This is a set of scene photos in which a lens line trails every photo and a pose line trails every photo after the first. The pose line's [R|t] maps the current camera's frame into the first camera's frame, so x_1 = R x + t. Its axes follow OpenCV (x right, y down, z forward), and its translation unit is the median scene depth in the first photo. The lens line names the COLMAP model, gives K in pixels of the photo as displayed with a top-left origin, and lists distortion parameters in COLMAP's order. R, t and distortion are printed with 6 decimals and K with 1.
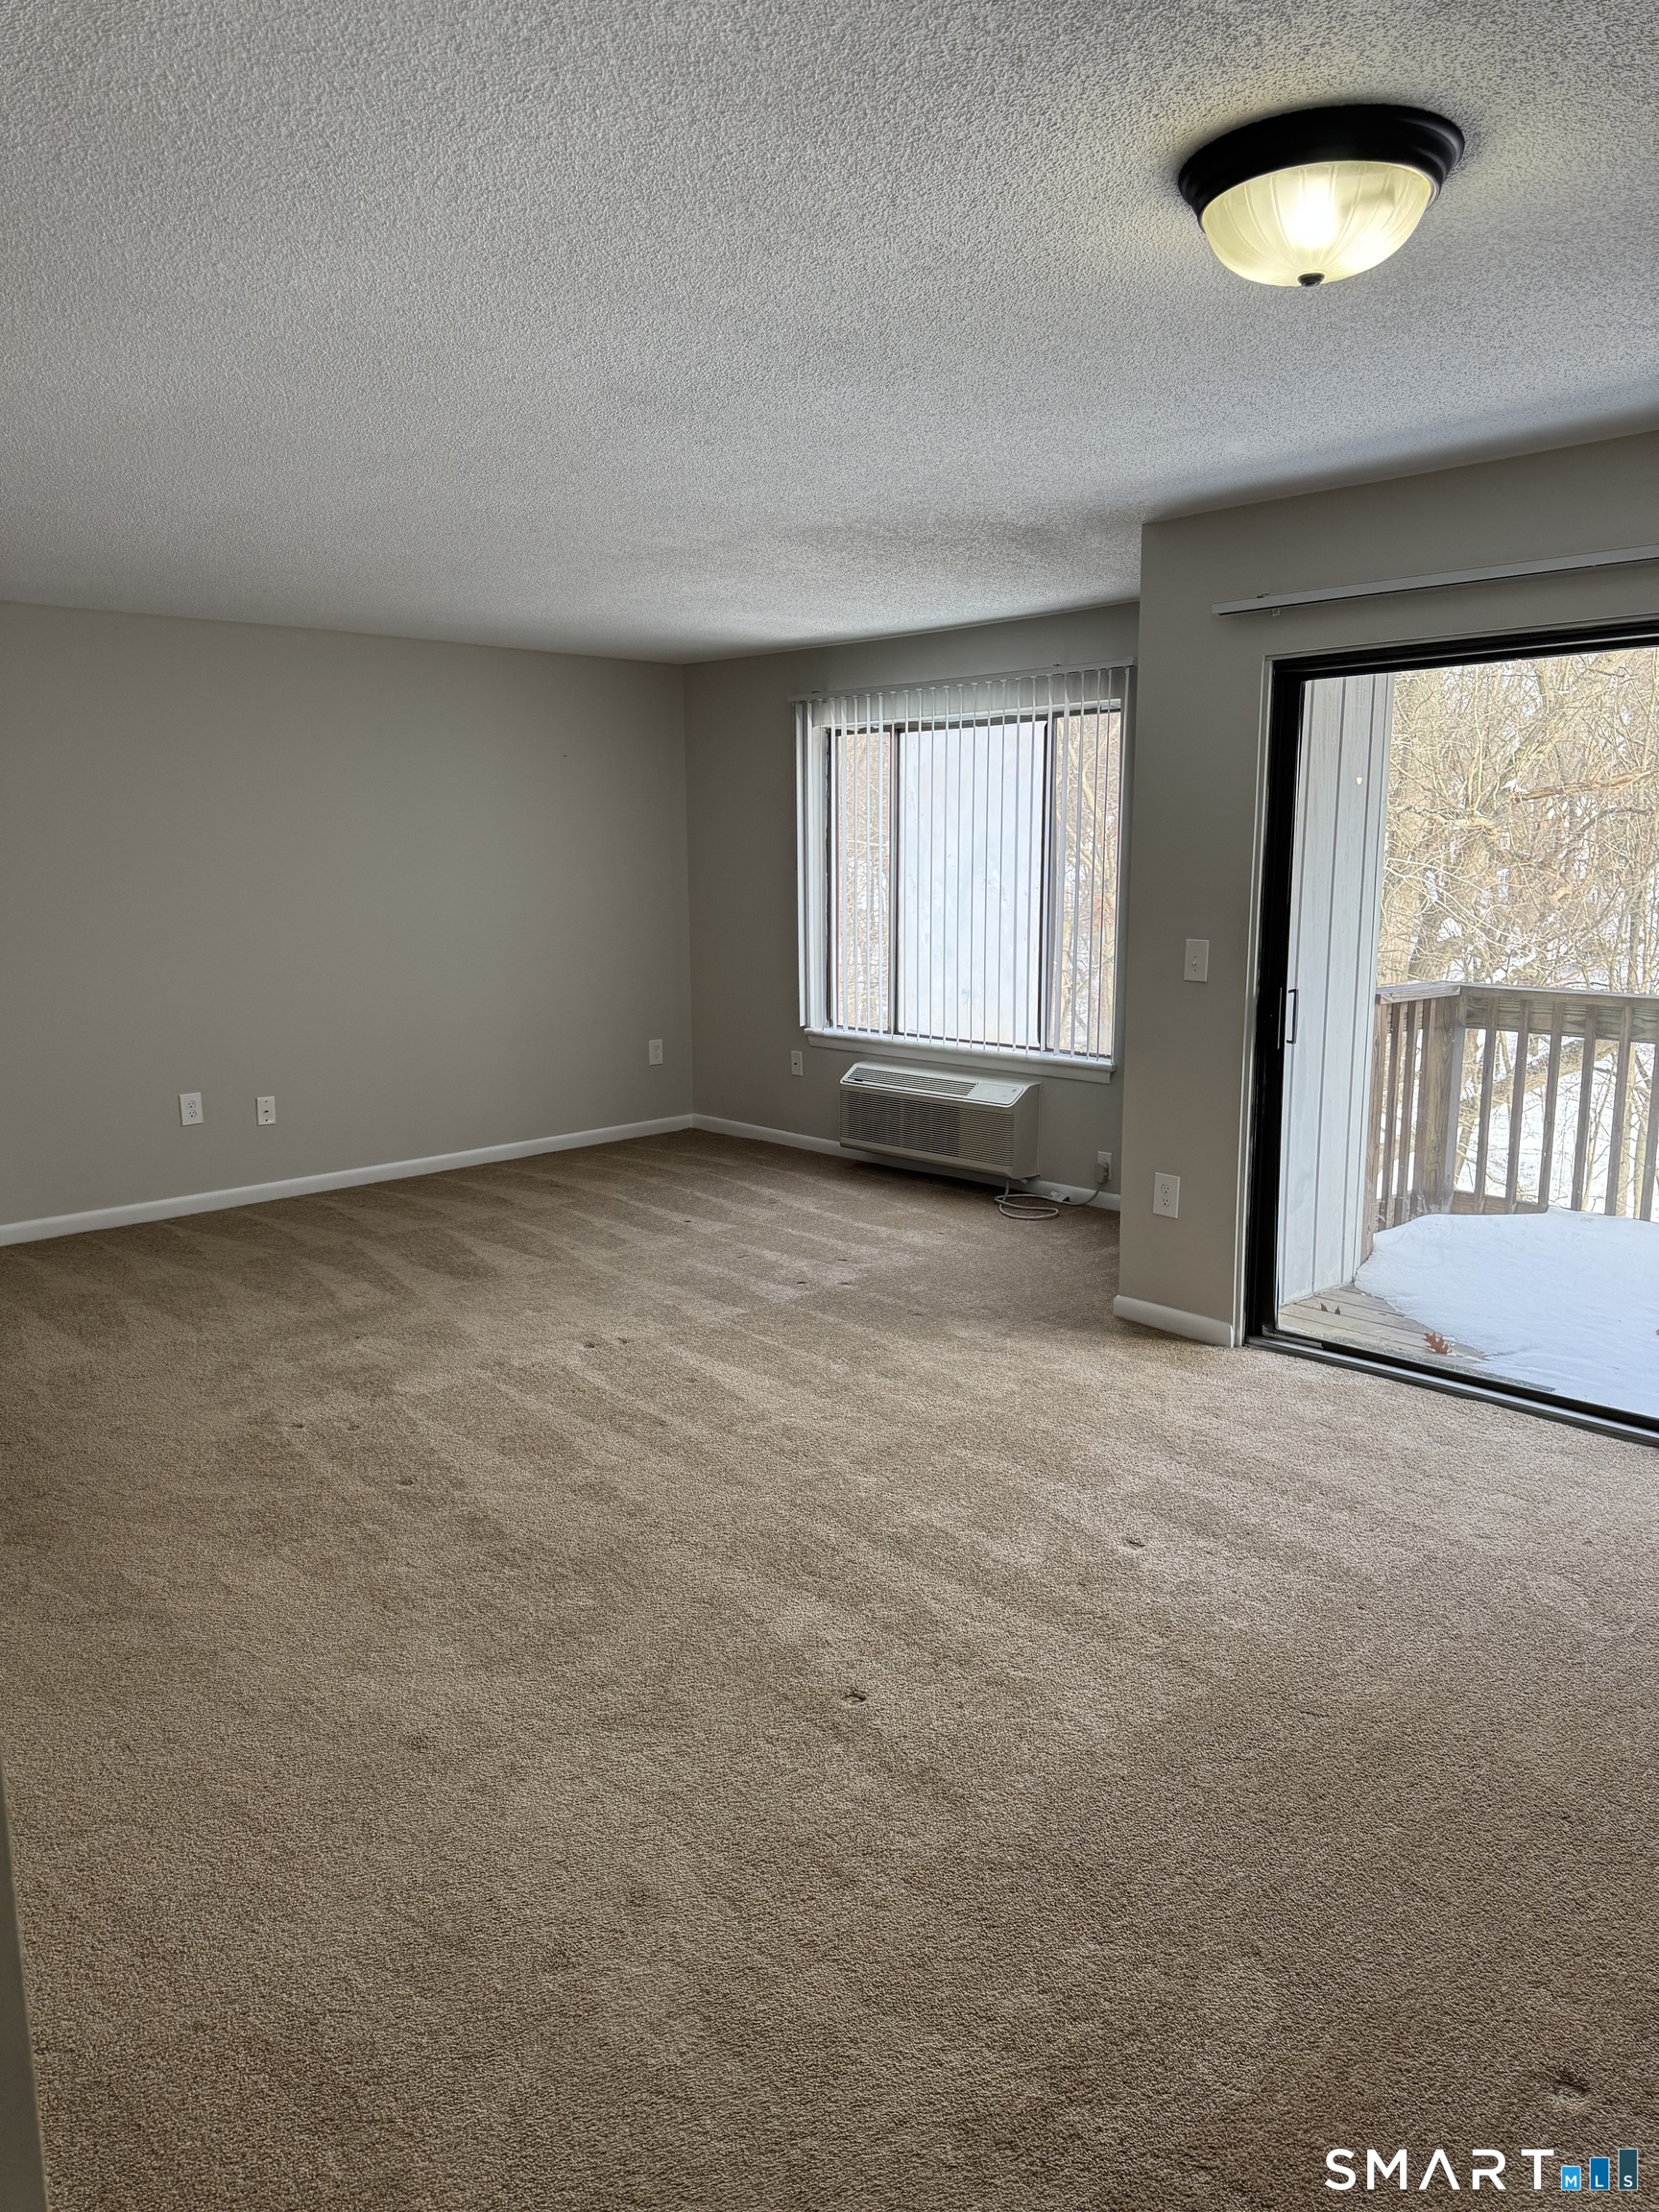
lens RADIAL K [[1554.5, 0, 829.5], [0, 1554.5, 1106.0], [0, 0, 1]] dist [0.060356, -0.025569]
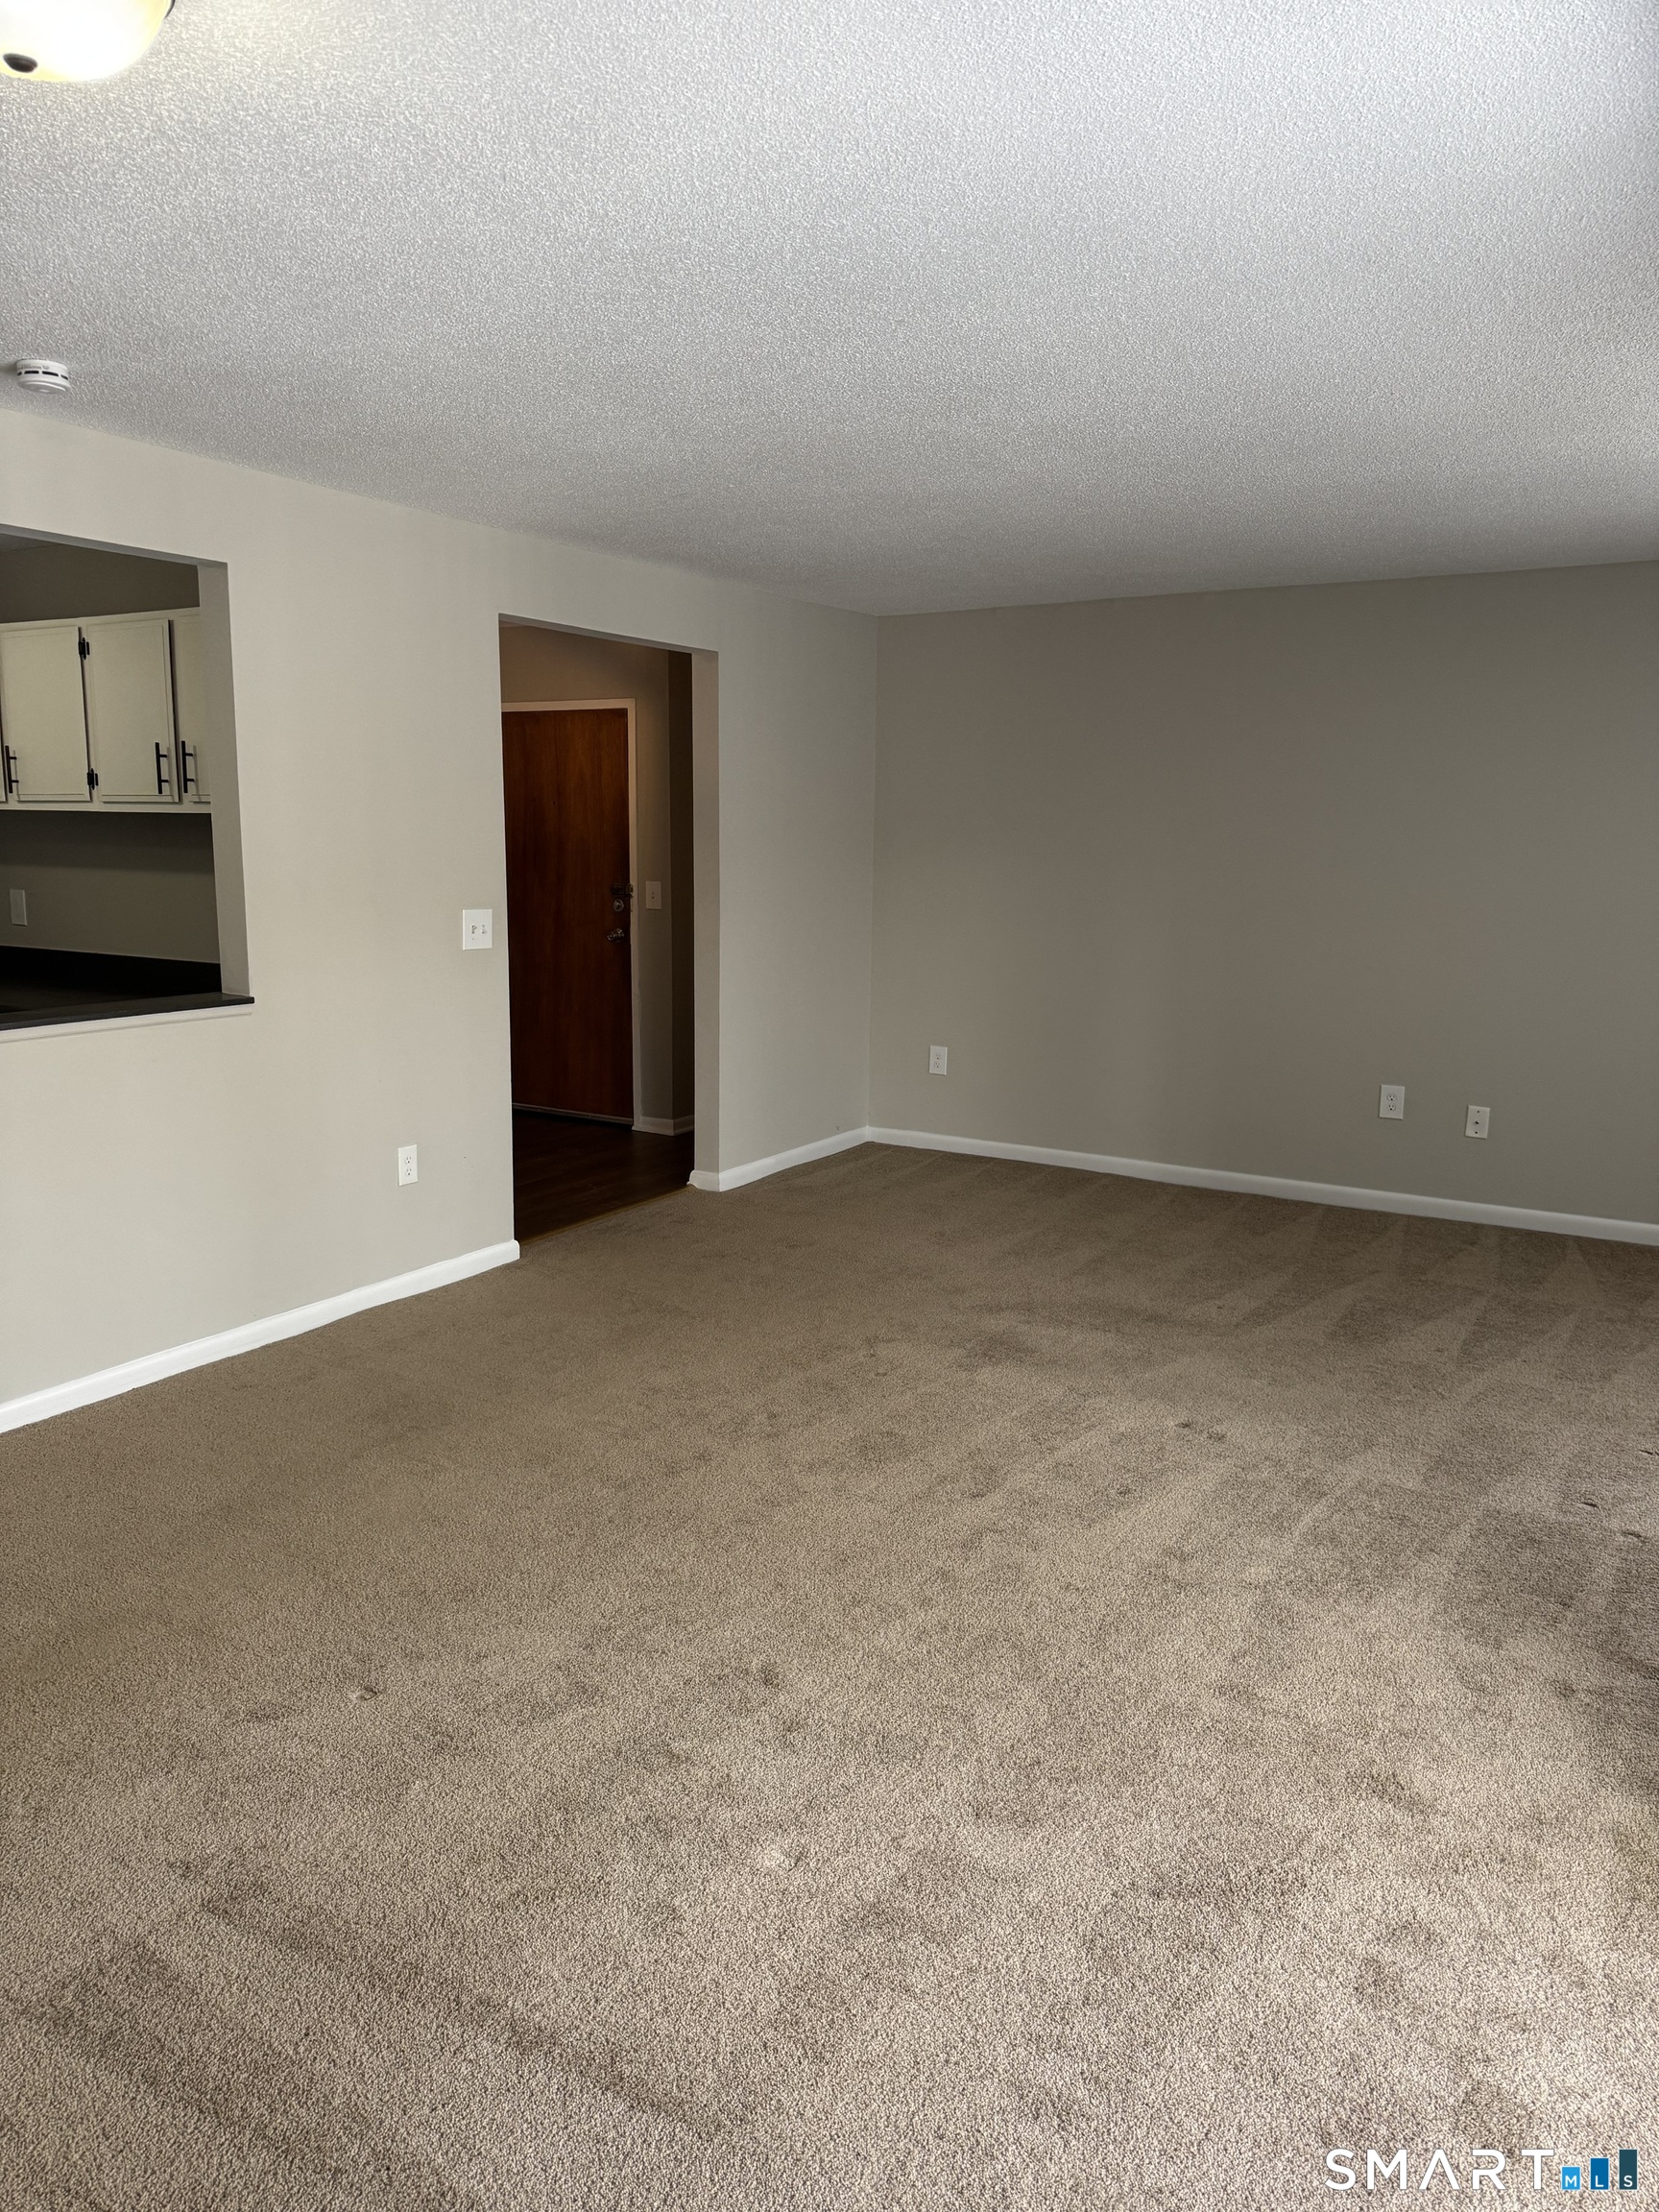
lens RADIAL K [[1563.8, 0, 827.1], [0, 1563.8, 1113.7], [0, 0, 1]] dist [0.050533, -0.019423]
pose [[0.248060, 0.187183, -0.950489, 0.758276], [-0.172385, 0.974025, 0.146829, -0.131834], [0.953284, 0.127428, 0.273884, 0.759146]]
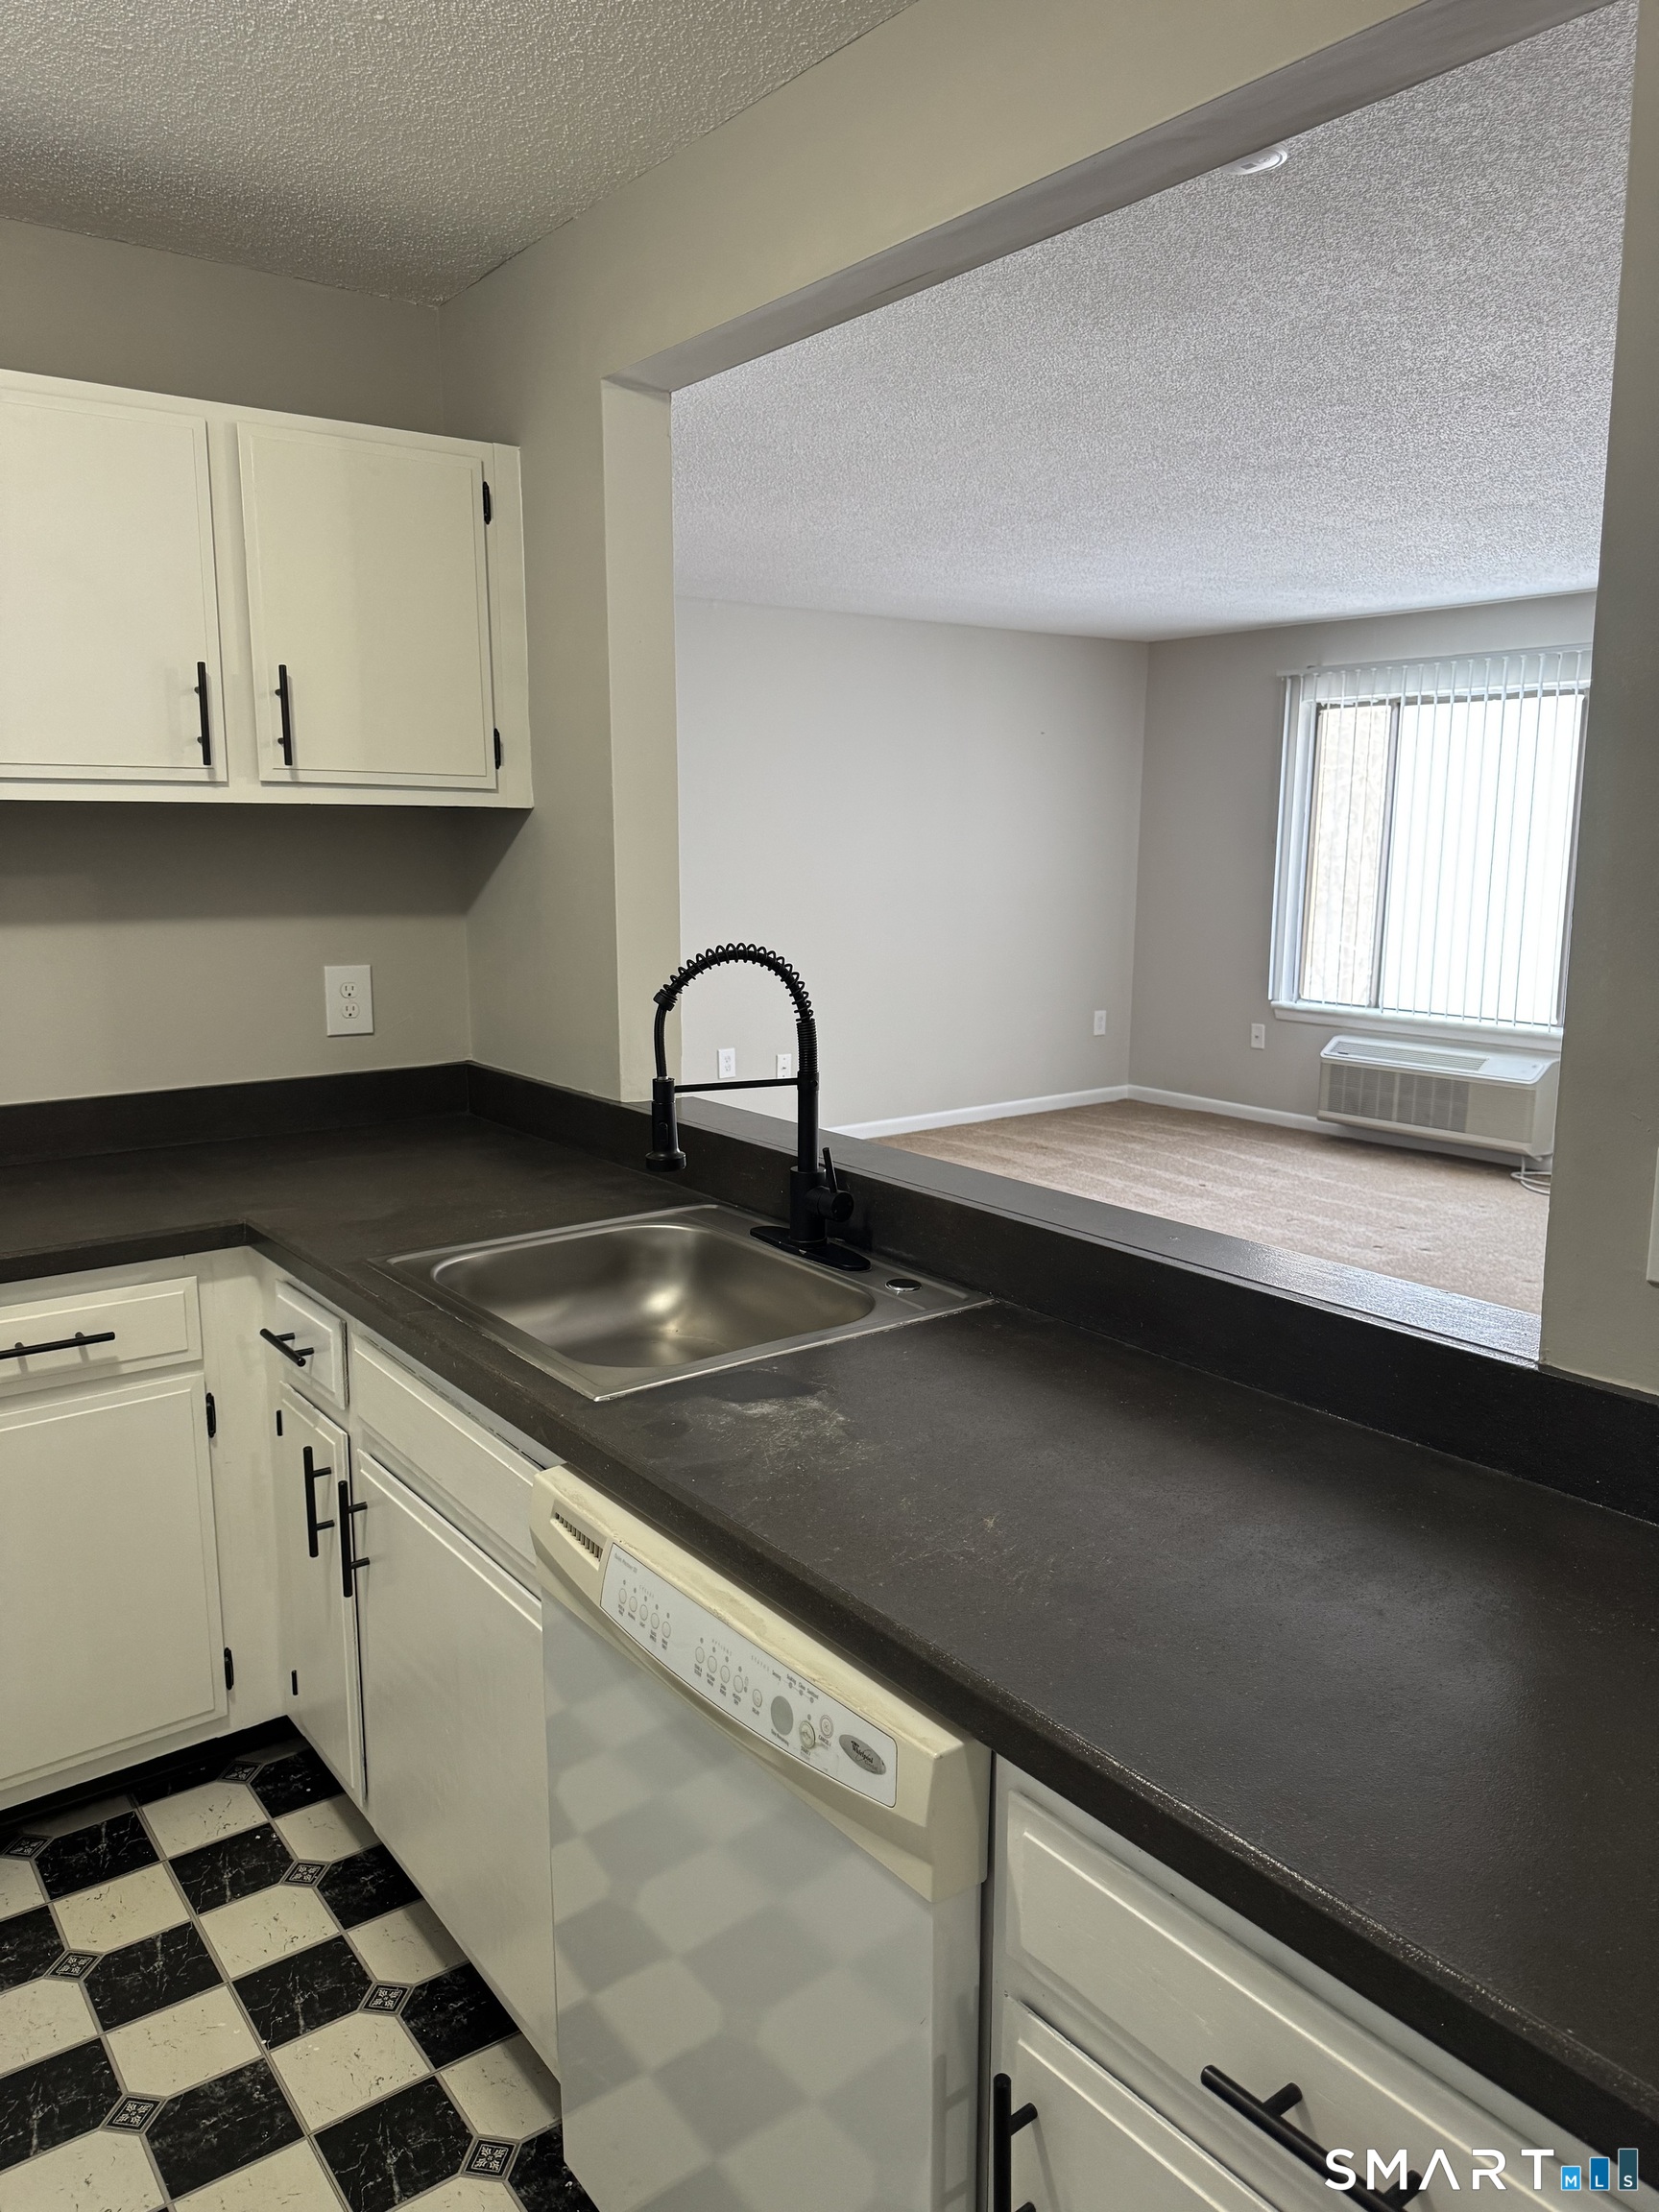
lens RADIAL K [[1563.8, 0, 827.1], [0, 1563.8, 1113.7], [0, 0, 1]] dist [0.050533, -0.019423]
pose [[0.994039, 0.031247, -0.104456, -0.414905], [-0.029611, 0.999414, 0.017178, 0.029365], [0.104931, -0.013982, 0.994381, -0.096653]]
